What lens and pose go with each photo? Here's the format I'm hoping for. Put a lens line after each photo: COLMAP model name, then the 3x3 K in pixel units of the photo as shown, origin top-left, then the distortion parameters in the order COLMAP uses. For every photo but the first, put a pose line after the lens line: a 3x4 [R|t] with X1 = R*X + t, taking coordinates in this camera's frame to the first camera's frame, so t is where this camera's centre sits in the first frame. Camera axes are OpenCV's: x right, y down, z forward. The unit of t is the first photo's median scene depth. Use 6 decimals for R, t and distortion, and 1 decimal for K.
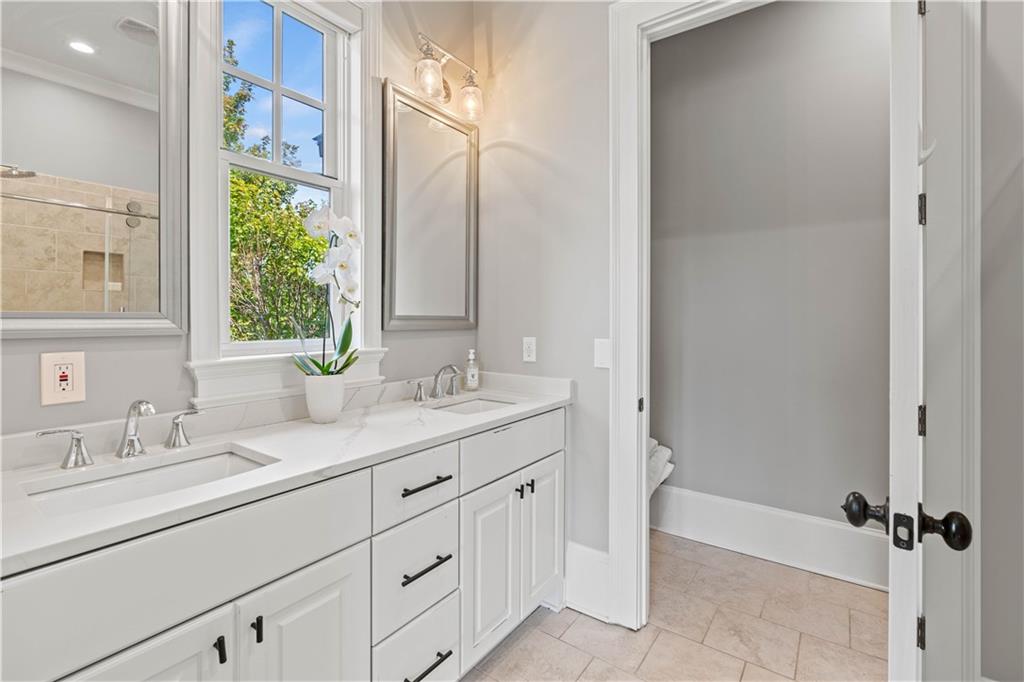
lens RADIAL K [[463.0, 0, 514.3], [0, 463.0, 326.2], [0, 0, 1]] dist [-0.008413, 0.003741]
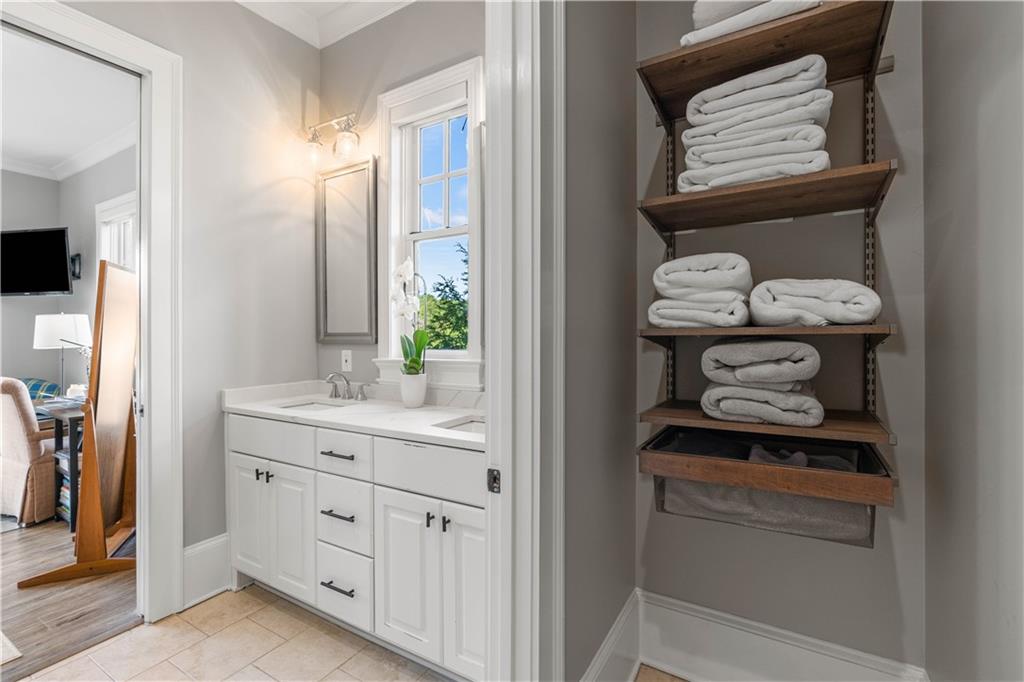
lens RADIAL K [[463.0, 0, 514.3], [0, 463.0, 326.2], [0, 0, 1]] dist [-0.008413, 0.003741]
pose [[0.081821, -0.017664, -0.996490, 1.121294], [-0.002379, 0.999837, -0.017919, -0.020523], [0.996644, 0.003837, 0.081766, 1.264041]]
